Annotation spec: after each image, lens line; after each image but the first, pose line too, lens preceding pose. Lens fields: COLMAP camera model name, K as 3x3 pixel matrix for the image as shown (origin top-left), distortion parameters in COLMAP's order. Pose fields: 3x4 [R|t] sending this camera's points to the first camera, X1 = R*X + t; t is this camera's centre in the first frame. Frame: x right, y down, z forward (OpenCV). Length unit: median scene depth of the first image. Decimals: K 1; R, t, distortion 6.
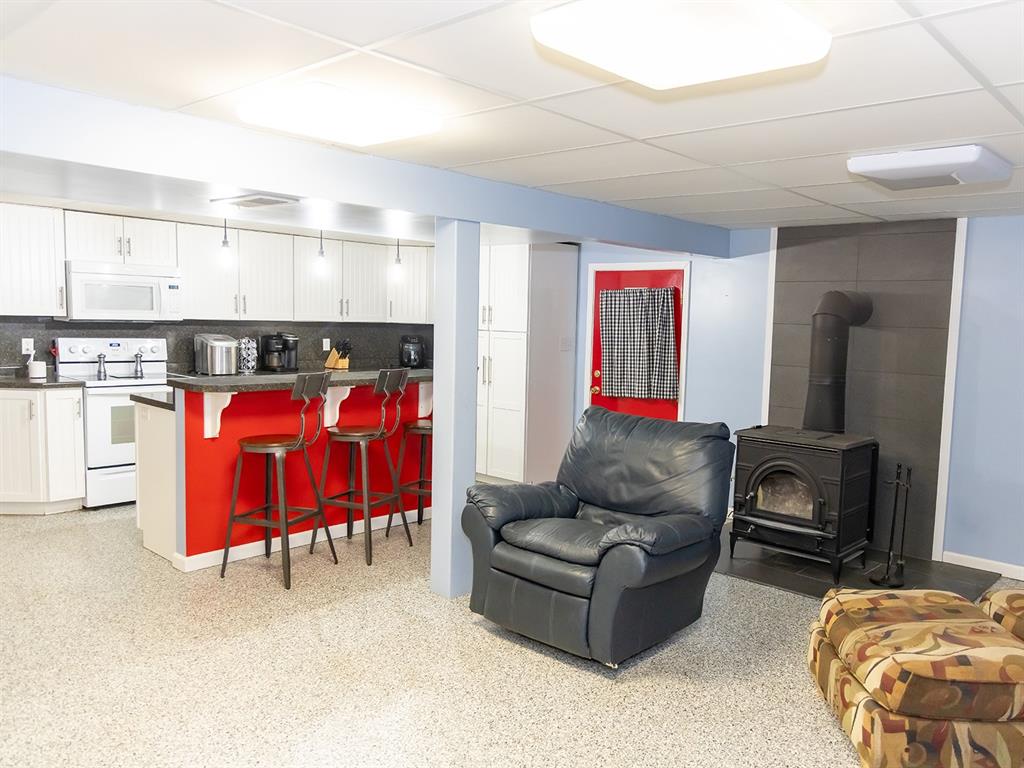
lens RADIAL K [[751.2, 0, 571.7], [0, 751.2, 386.9], [0, 0, 1]] dist [0.002616, 0.002816]
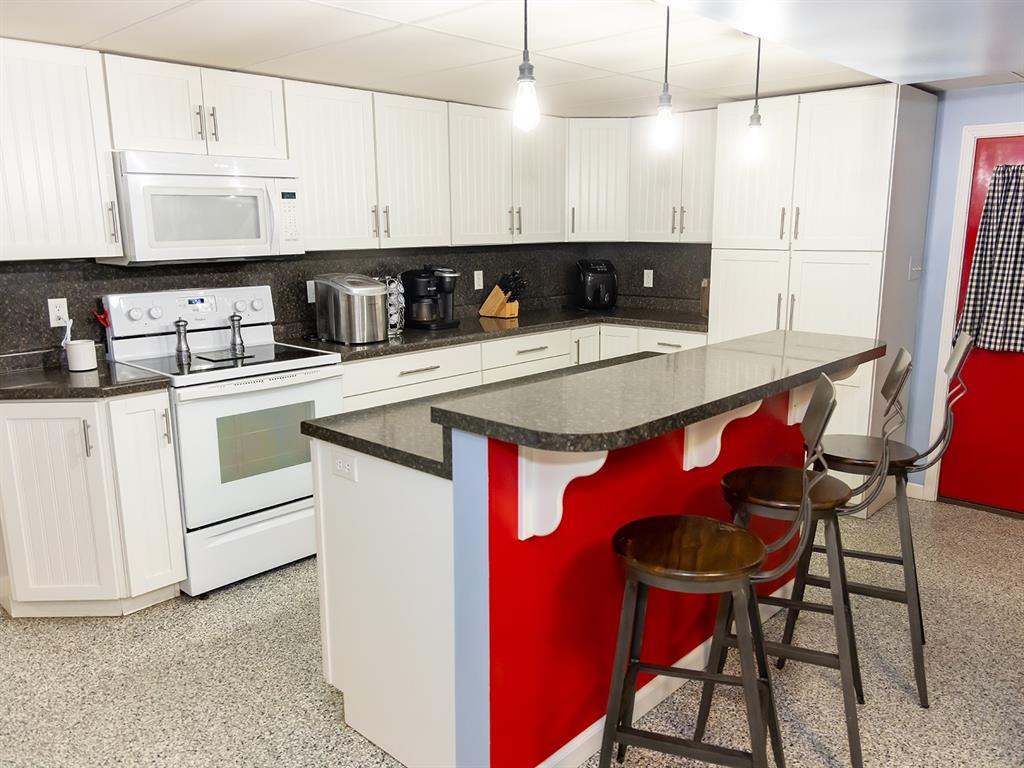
lens RADIAL K [[787.0, 0, 514.2], [0, 787.0, 385.9], [0, 0, 1]] dist [-0.006219, 0.008932]
pose [[0.998098, -0.029389, -0.054198, -0.337167], [0.035073, 0.993628, 0.107111, -0.048208], [0.050705, -0.108808, 0.992769, 0.409463]]
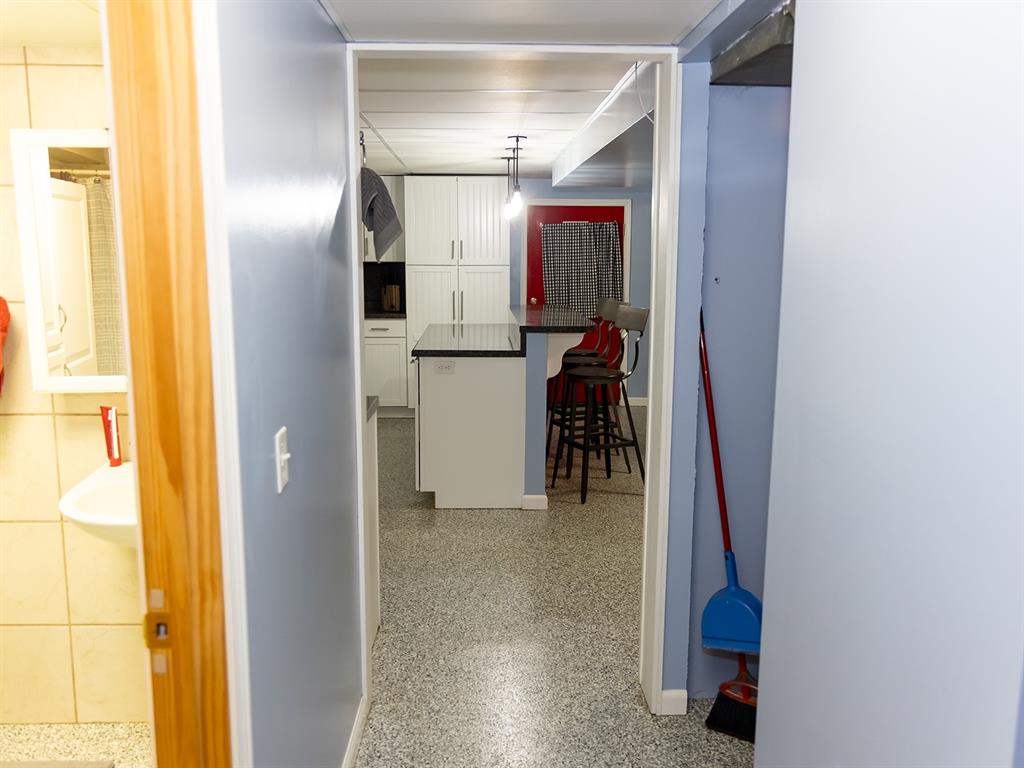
lens RADIAL K [[846.4, 0, 510.1], [0, 846.4, 382.7], [0, 0, 1]] dist [0.005376, 0.002837]
pose [[0.740775, -0.137316, 0.657569, -0.938026], [0.084968, 0.990176, 0.111052, -0.044491], [-0.666358, -0.026392, 0.745165, 0.116924]]
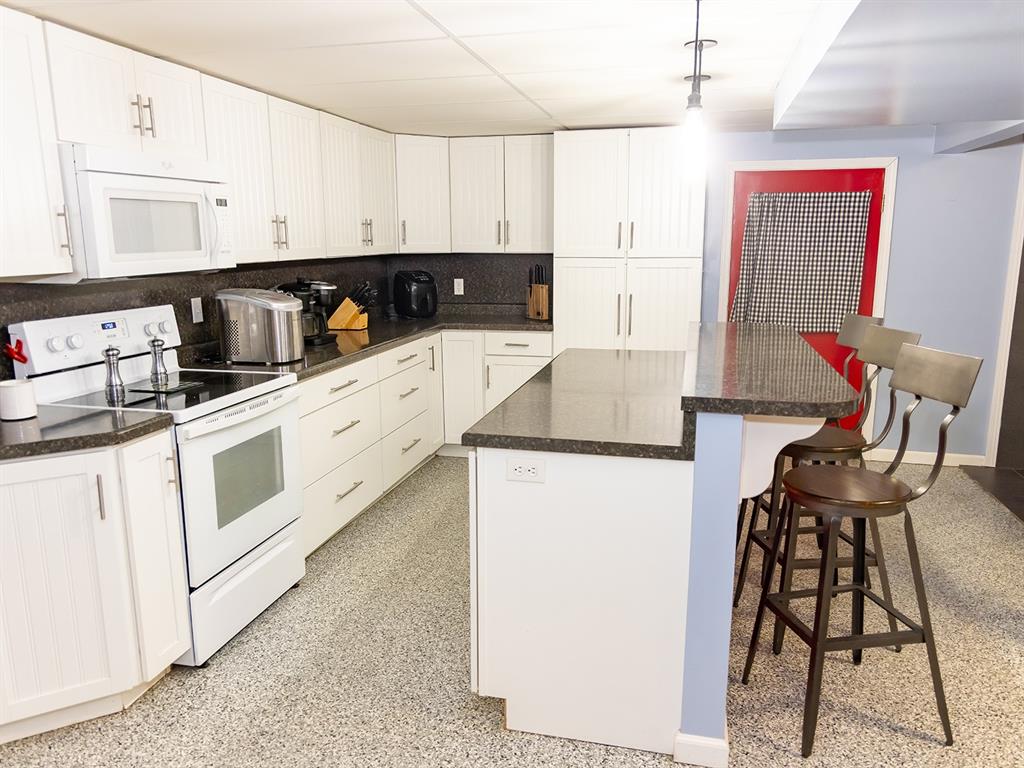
lens RADIAL K [[757.9, 0, 509.6], [0, 757.9, 386.1], [0, 0, 1]] dist [-0.001136, 0.005362]
pose [[0.896717, -0.122254, 0.425384, -0.599333], [0.075745, 0.989305, 0.124653, -0.059788], [-0.436074, -0.079558, 0.896387, 0.450889]]
